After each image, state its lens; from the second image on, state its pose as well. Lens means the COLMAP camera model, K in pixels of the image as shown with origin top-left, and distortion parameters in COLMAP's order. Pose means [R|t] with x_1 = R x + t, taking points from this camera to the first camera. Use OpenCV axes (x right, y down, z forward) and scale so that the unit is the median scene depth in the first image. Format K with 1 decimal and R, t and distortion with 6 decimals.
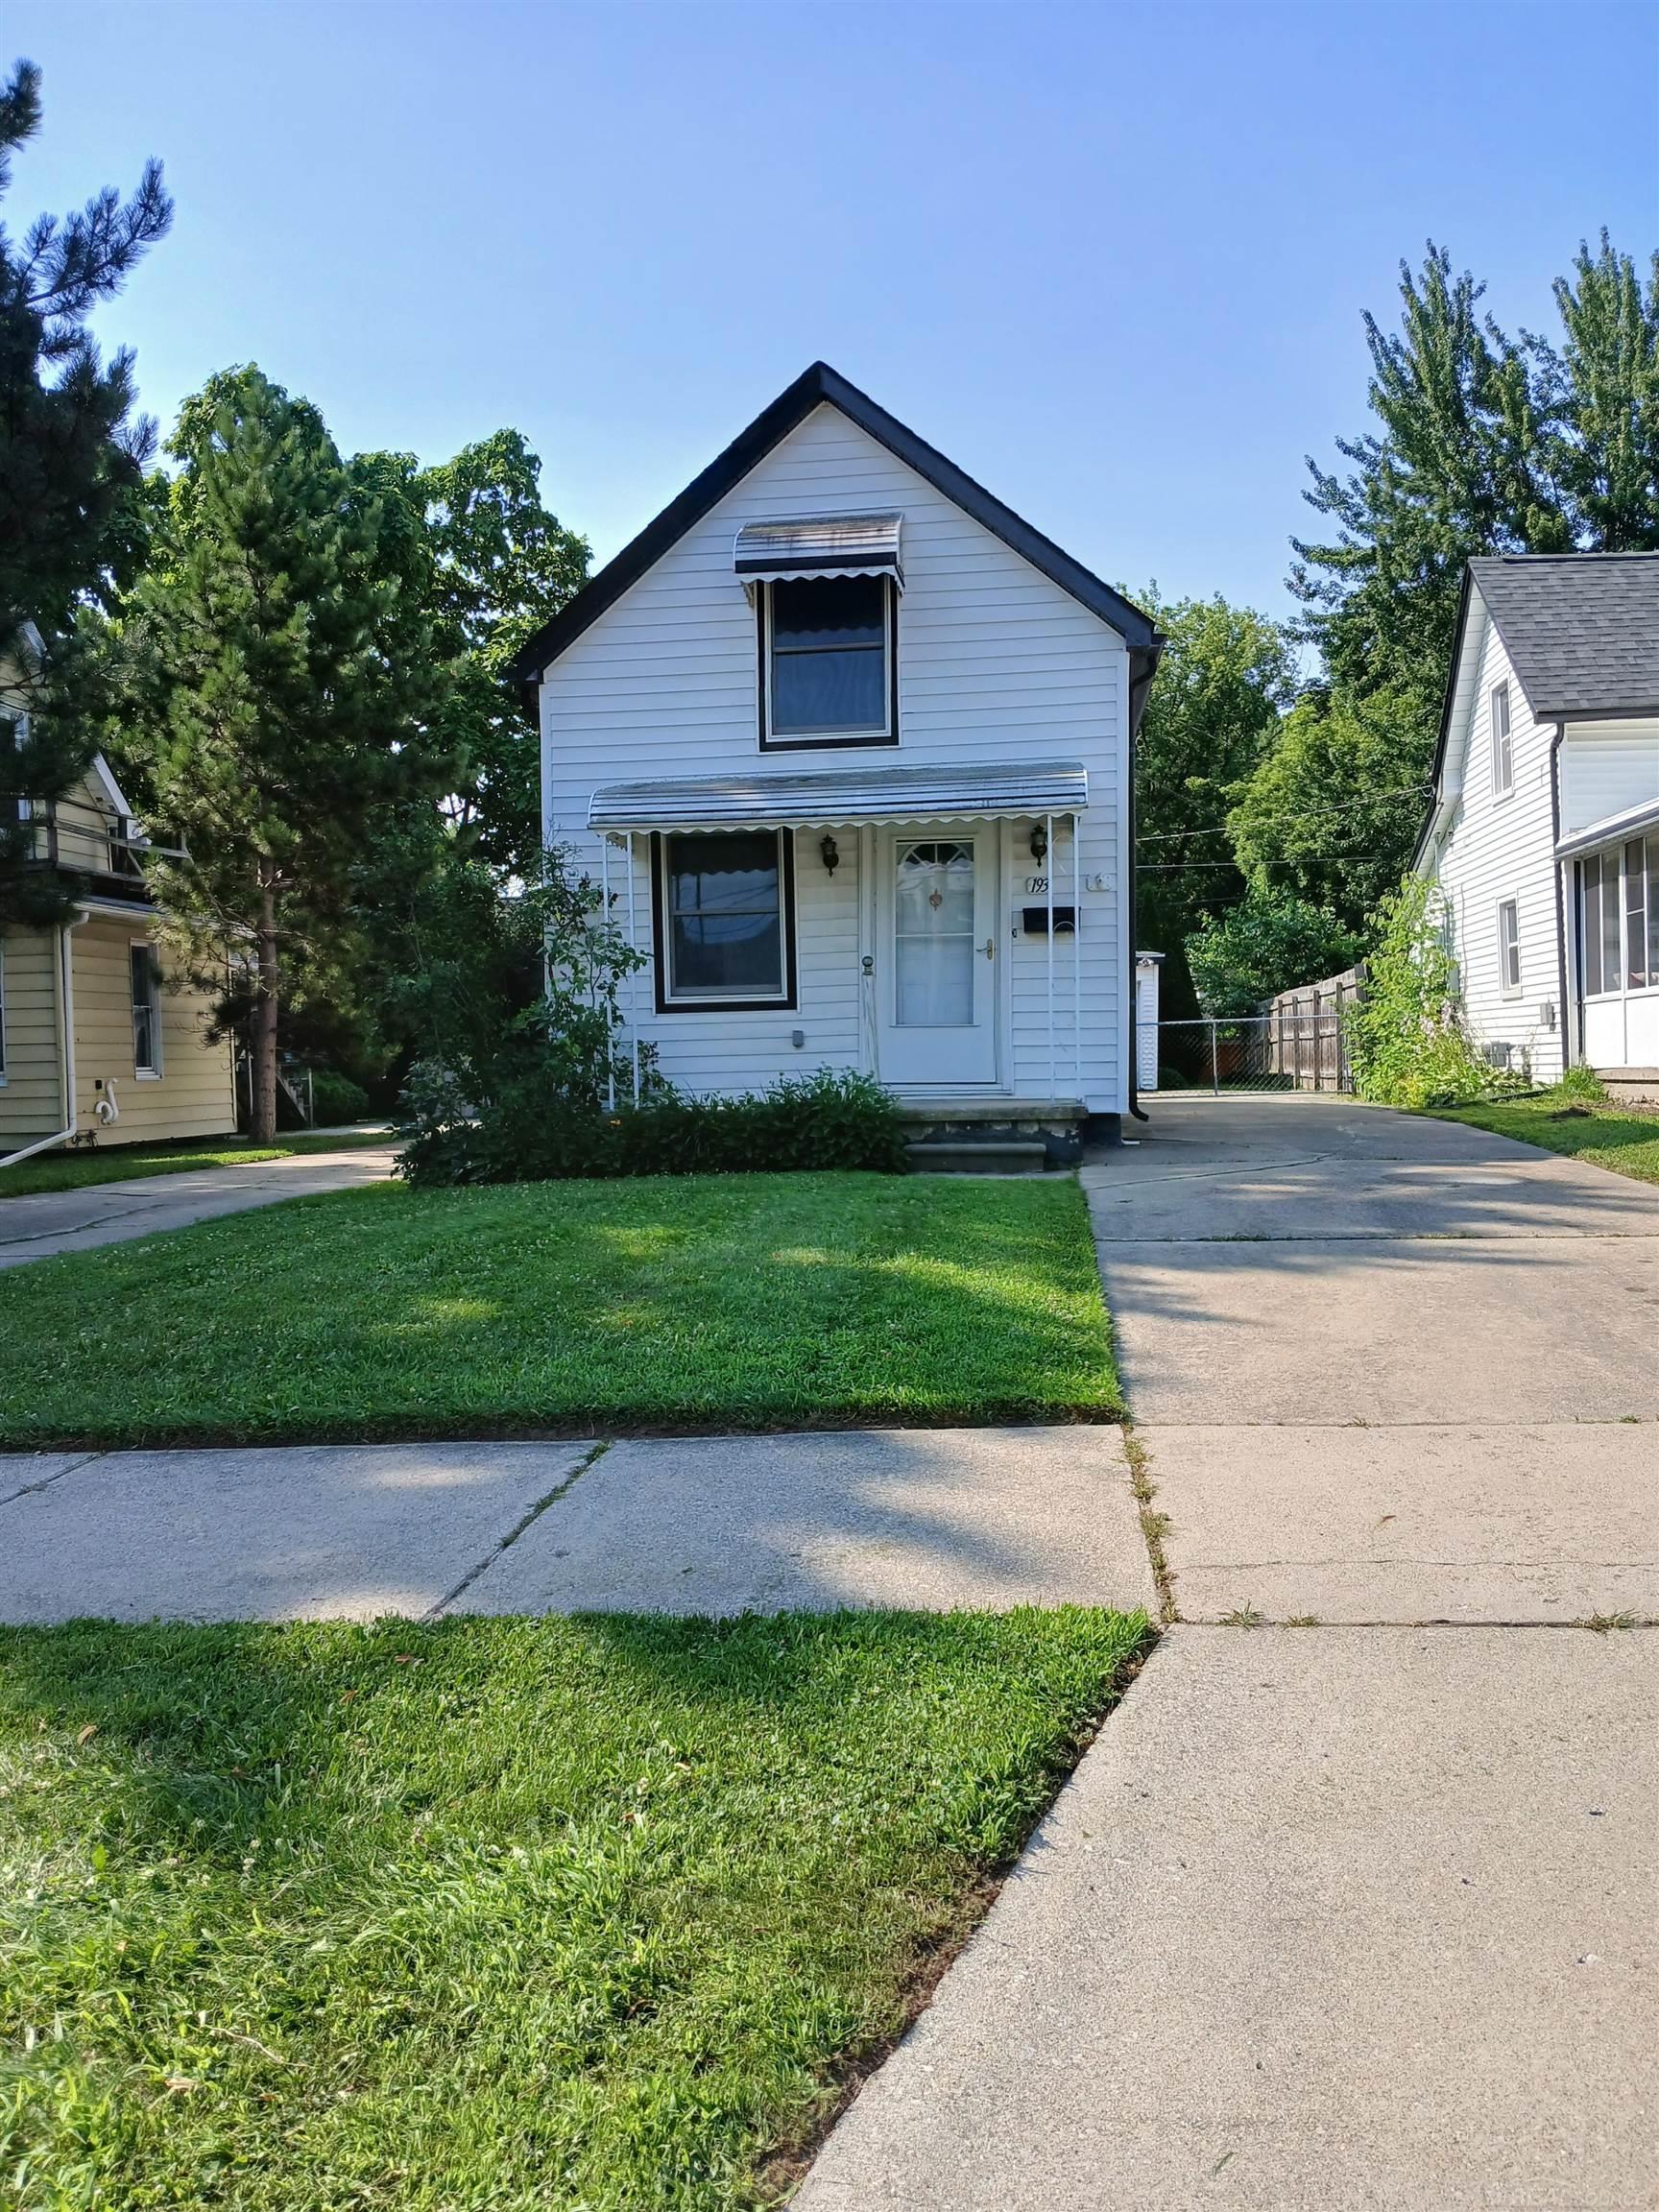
lens RADIAL K [[1693.6, 0, 829.5], [0, 1693.6, 1106.0], [0, 0, 1]] dist [0.005958, -0.000877]
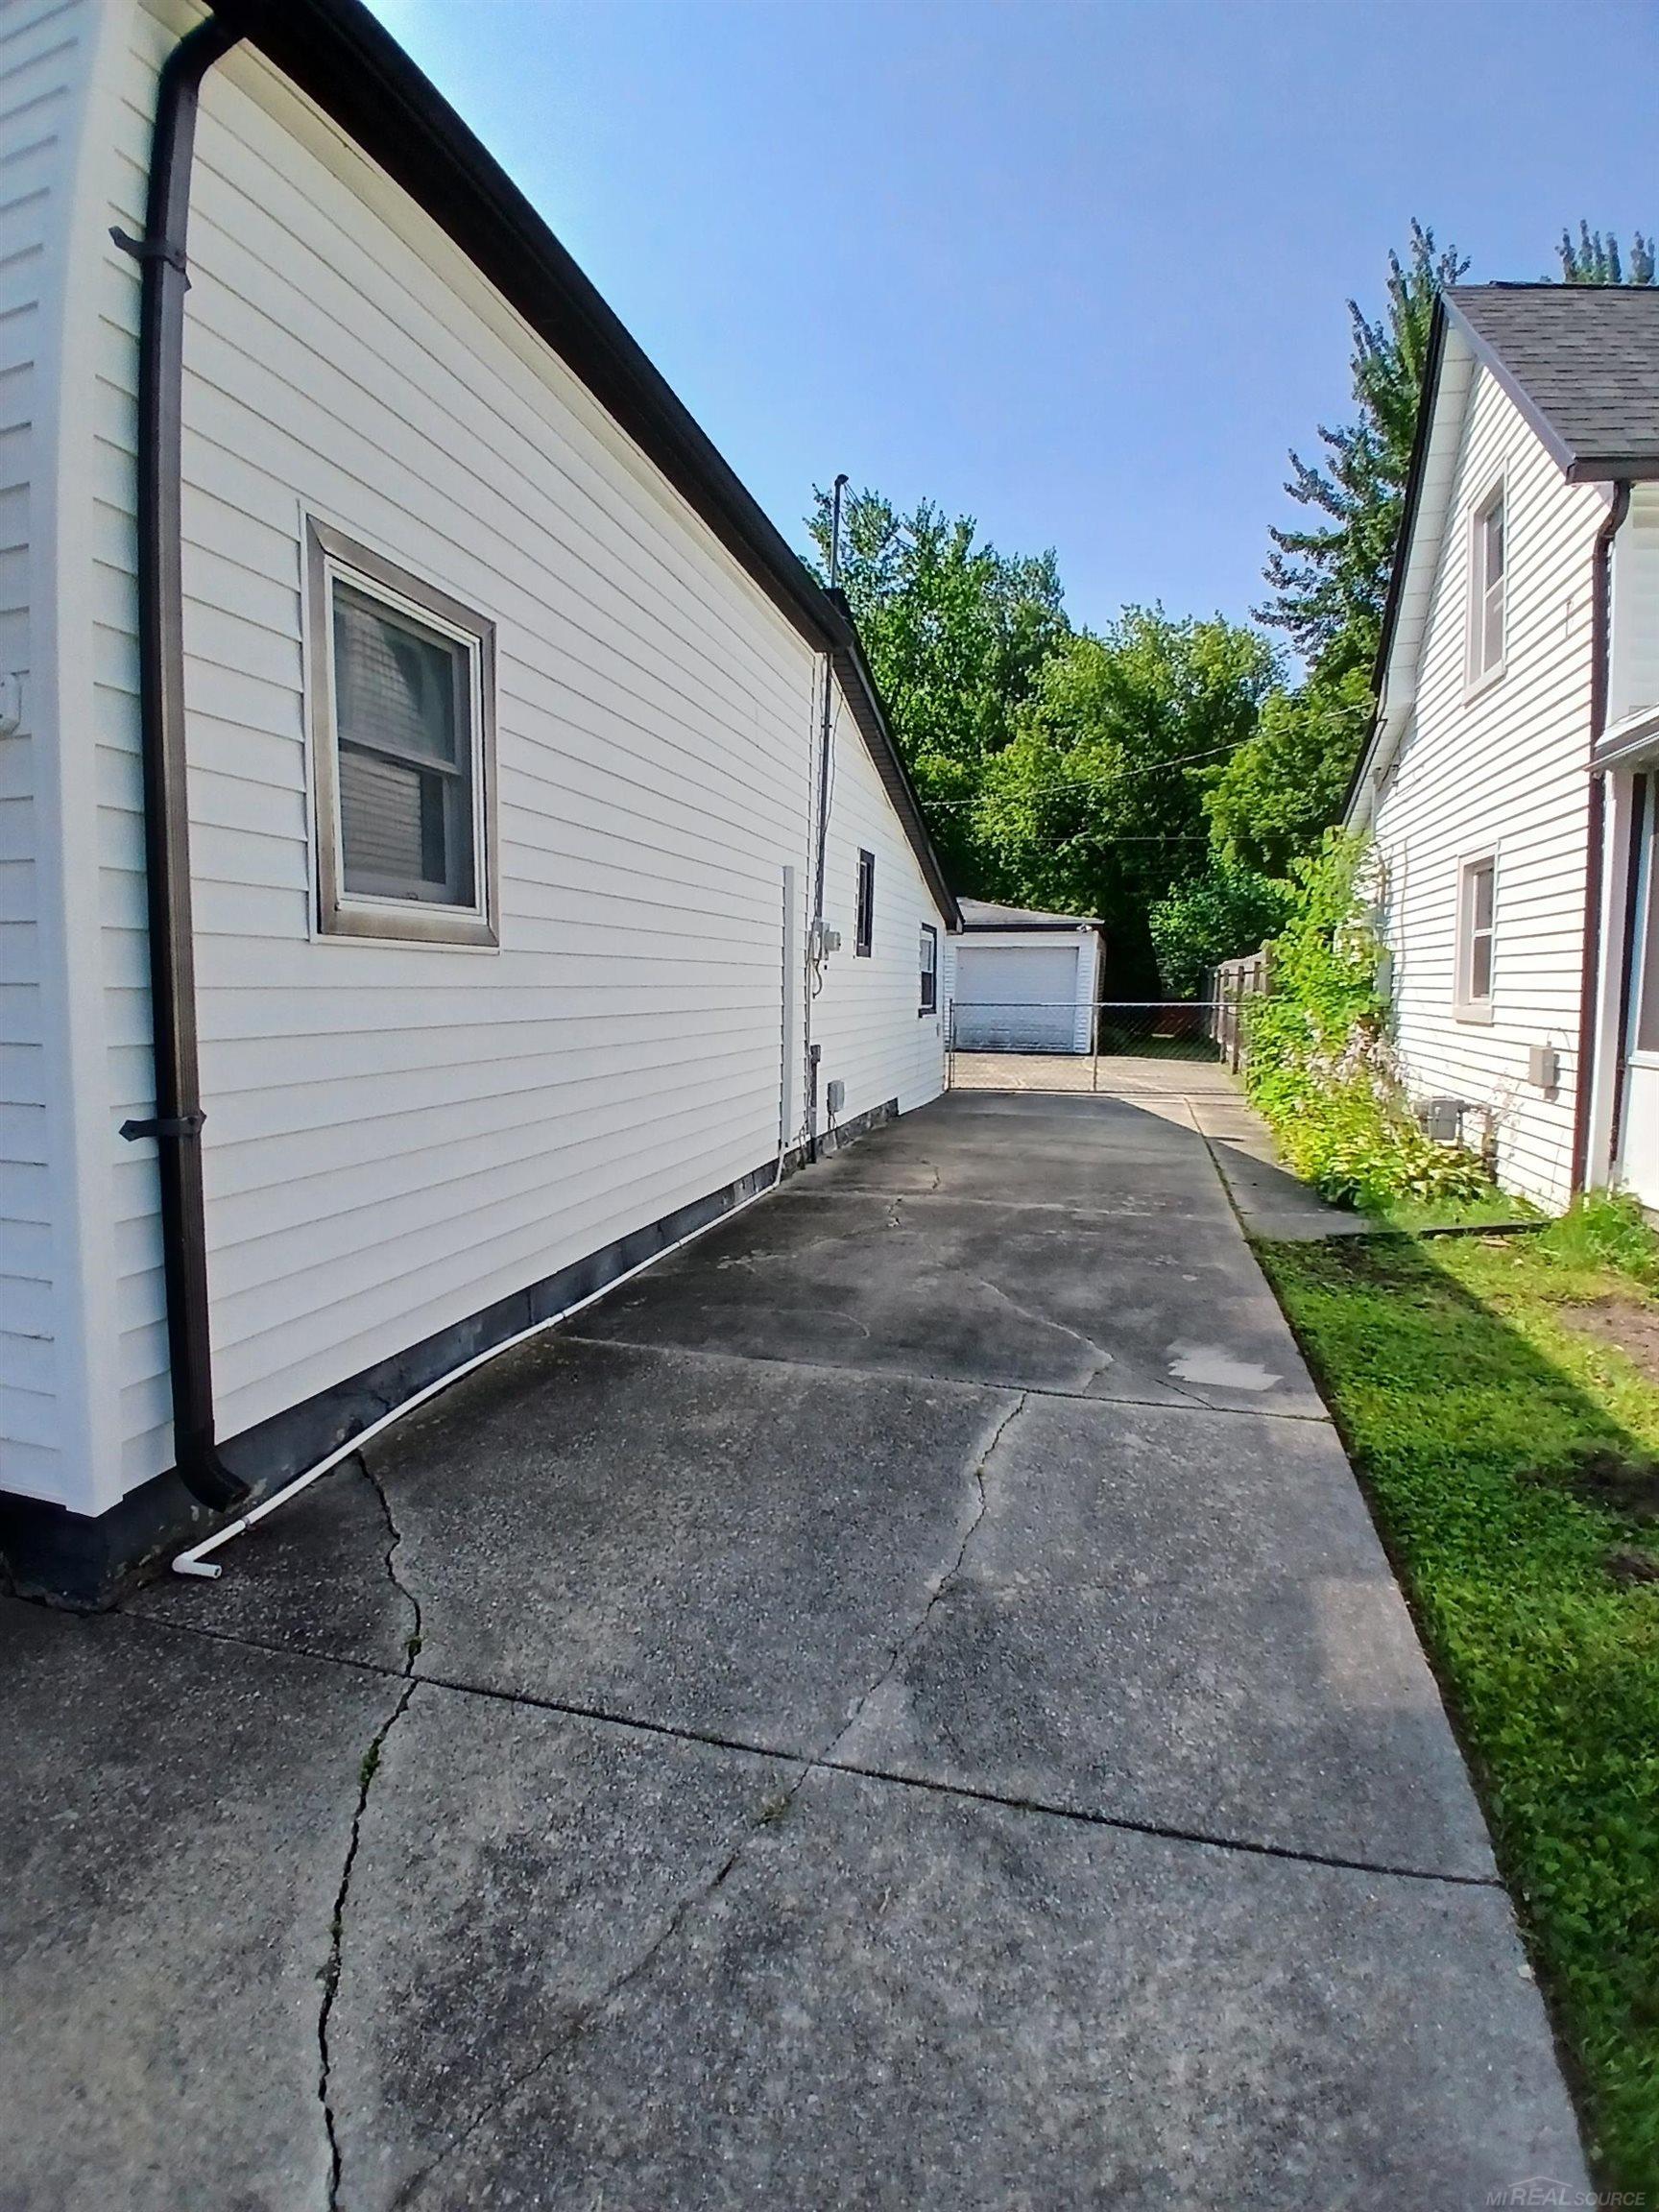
lens RADIAL K [[1083.9, 0, 829.5], [0, 1083.9, 1106.0], [0, 0, 1]] dist [-0.000751, -0.033046]
pose [[0.990518, 0.044290, -0.130045, 0.131663], [-0.032214, 0.995094, 0.093544, -0.036496], [0.133550, -0.088468, 0.987085, 0.341595]]
